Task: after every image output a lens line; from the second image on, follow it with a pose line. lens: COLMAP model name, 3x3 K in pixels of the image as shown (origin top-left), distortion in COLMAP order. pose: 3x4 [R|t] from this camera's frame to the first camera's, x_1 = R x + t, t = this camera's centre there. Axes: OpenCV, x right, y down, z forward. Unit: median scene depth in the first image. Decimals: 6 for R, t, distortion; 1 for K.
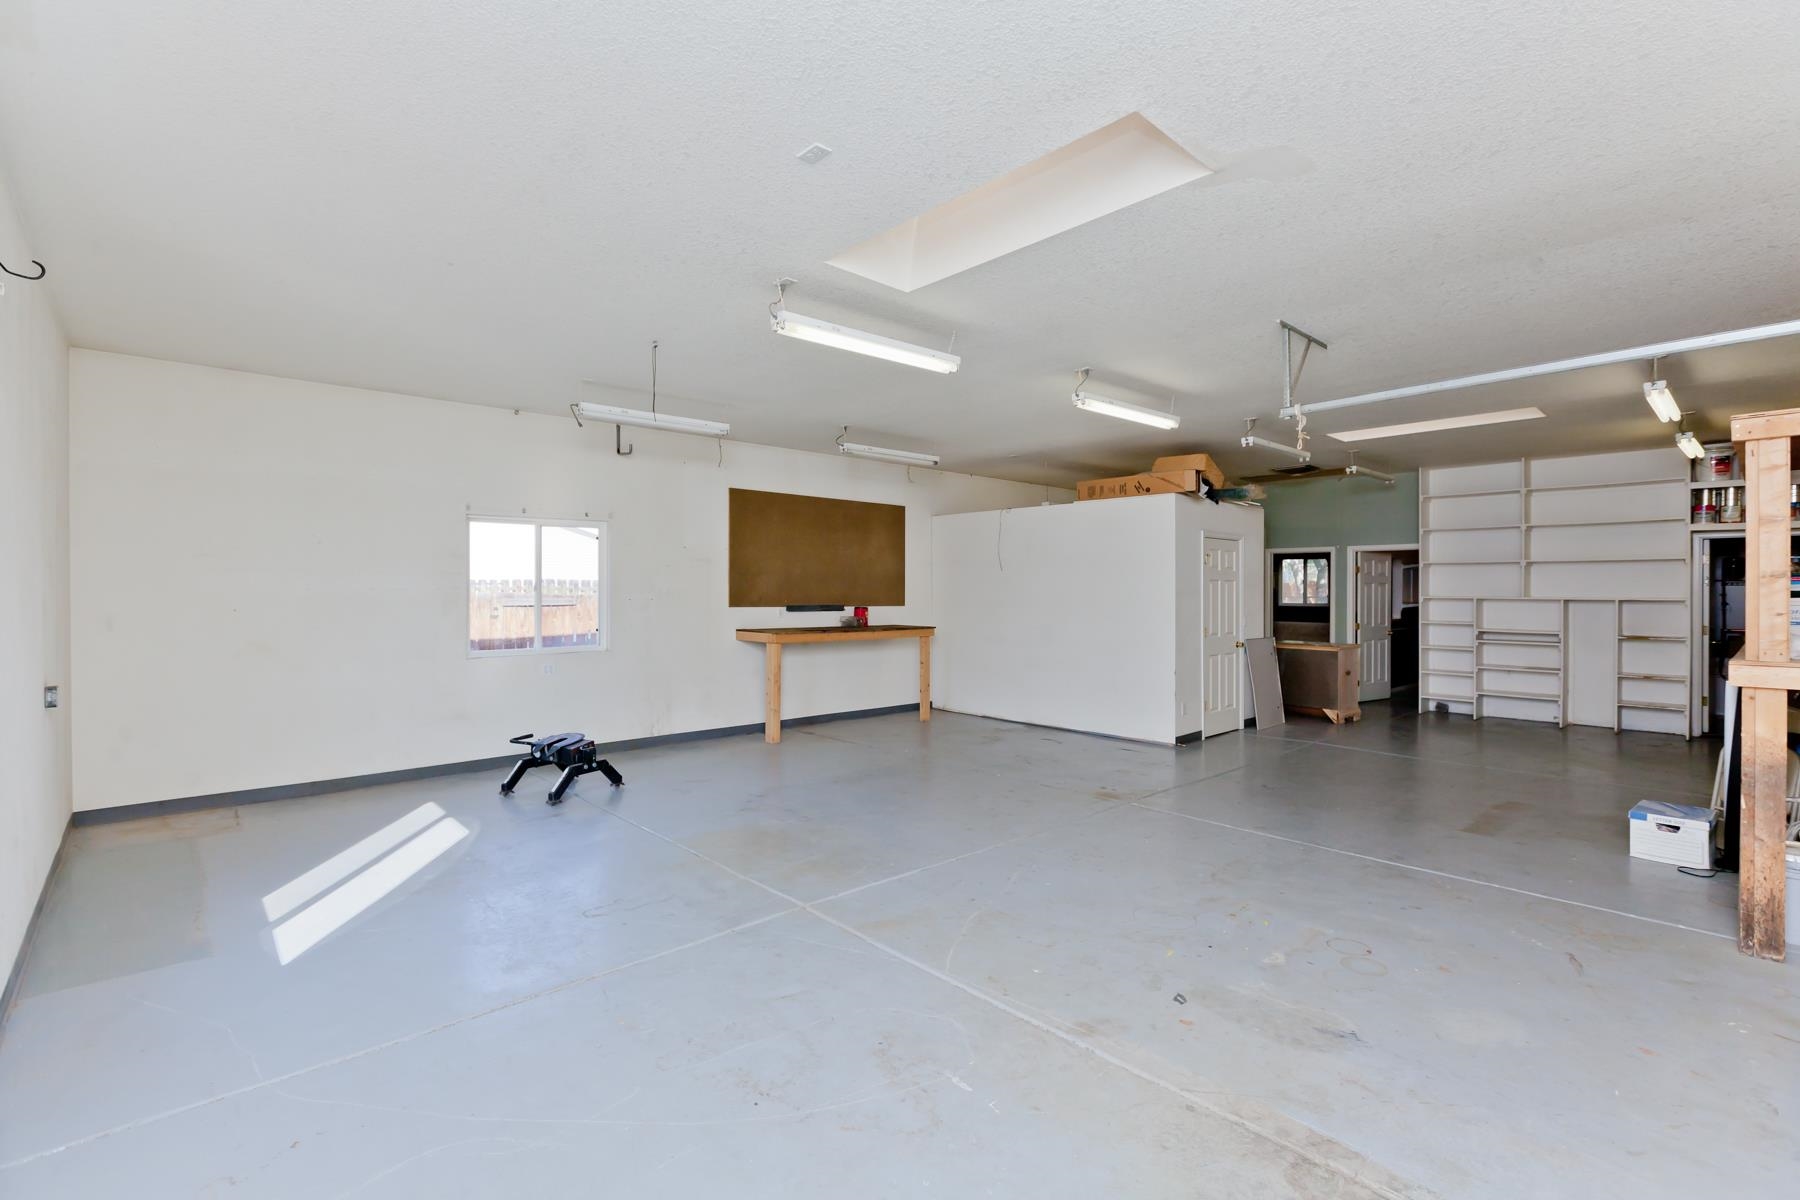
lens RADIAL K [[811.8, 0, 907.2], [0, 811.8, 603.9], [0, 0, 1]] dist [-0.003623, 0.000312]
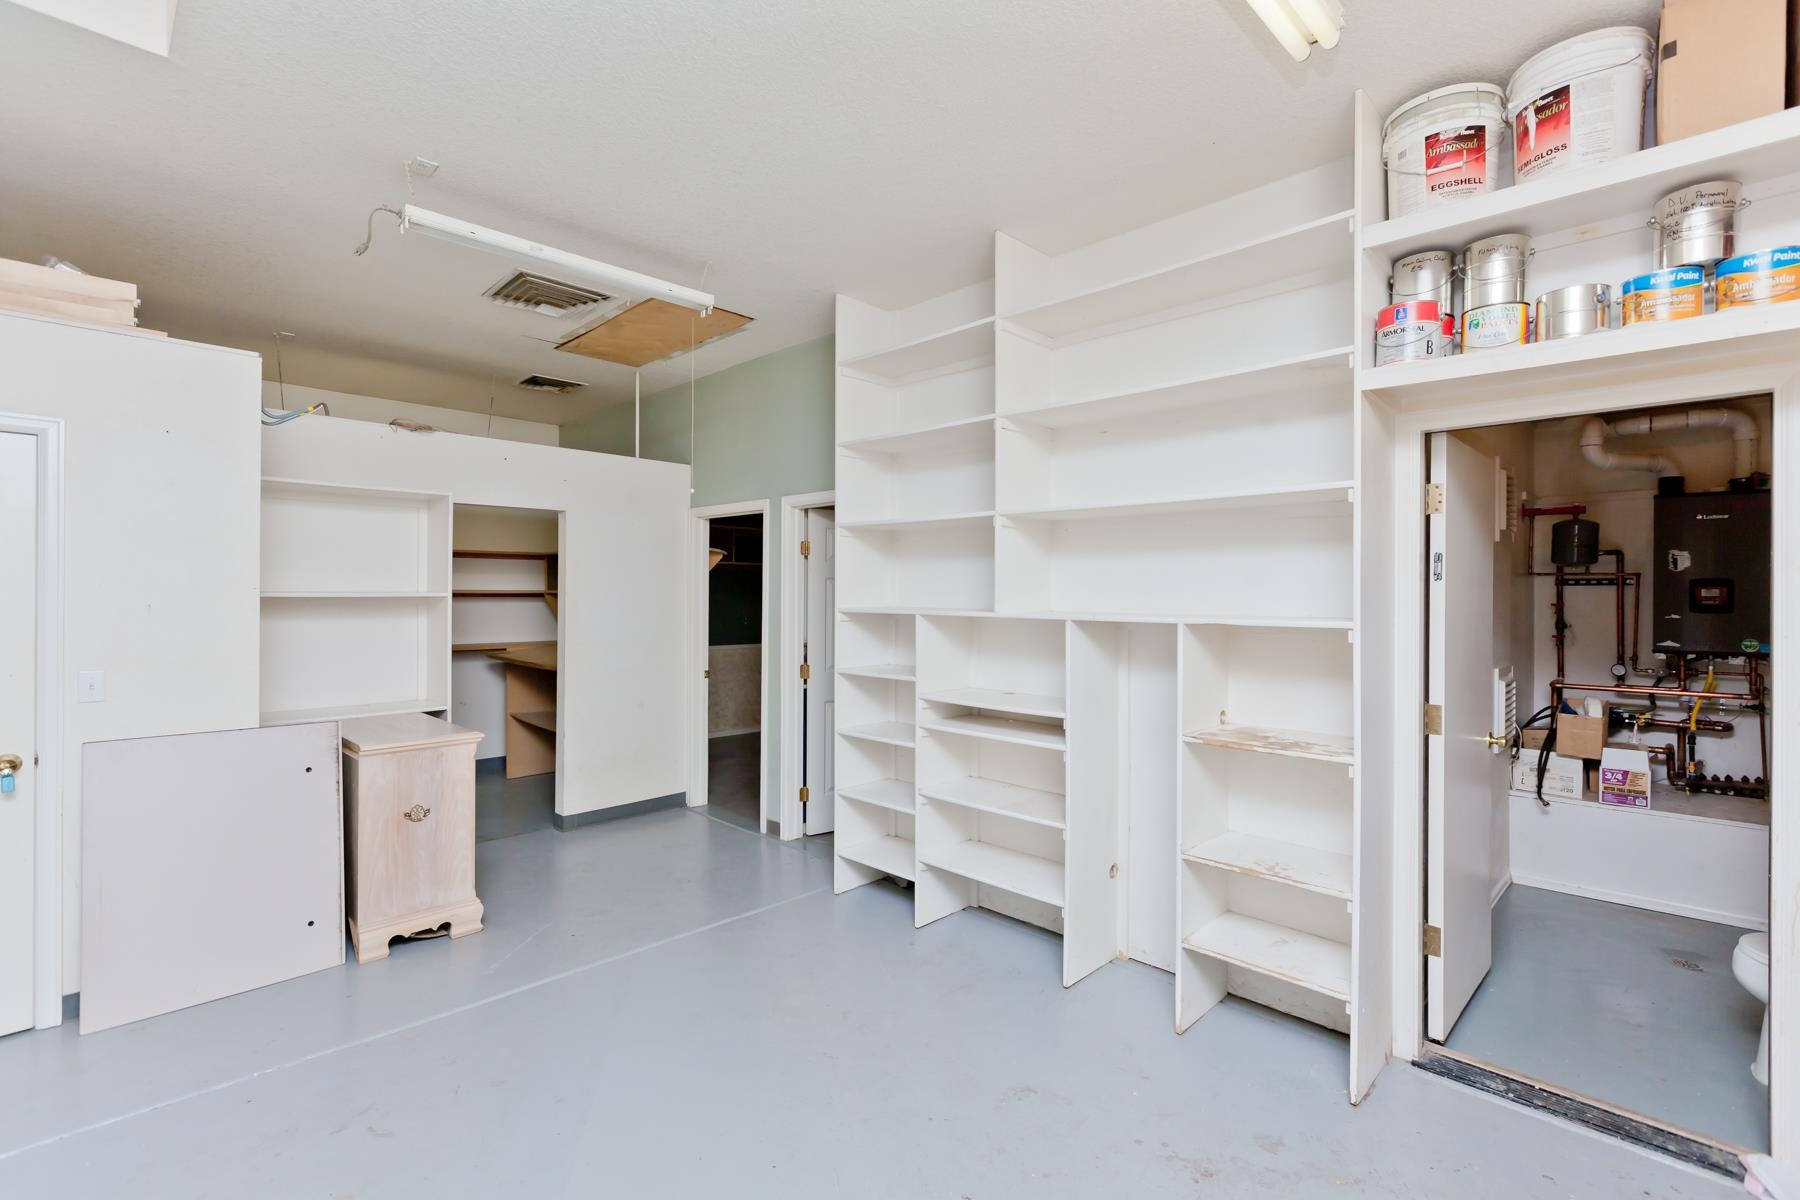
lens RADIAL K [[811.8, 0, 887.1], [0, 811.8, 588.6], [0, 0, 1]] dist [-0.003623, 0.000312]
pose [[0.998918, 0.003057, 0.046415, 0.686813], [-0.001975, 0.999725, -0.023351, -0.010811], [-0.046474, 0.023234, 0.998649, 0.630766]]
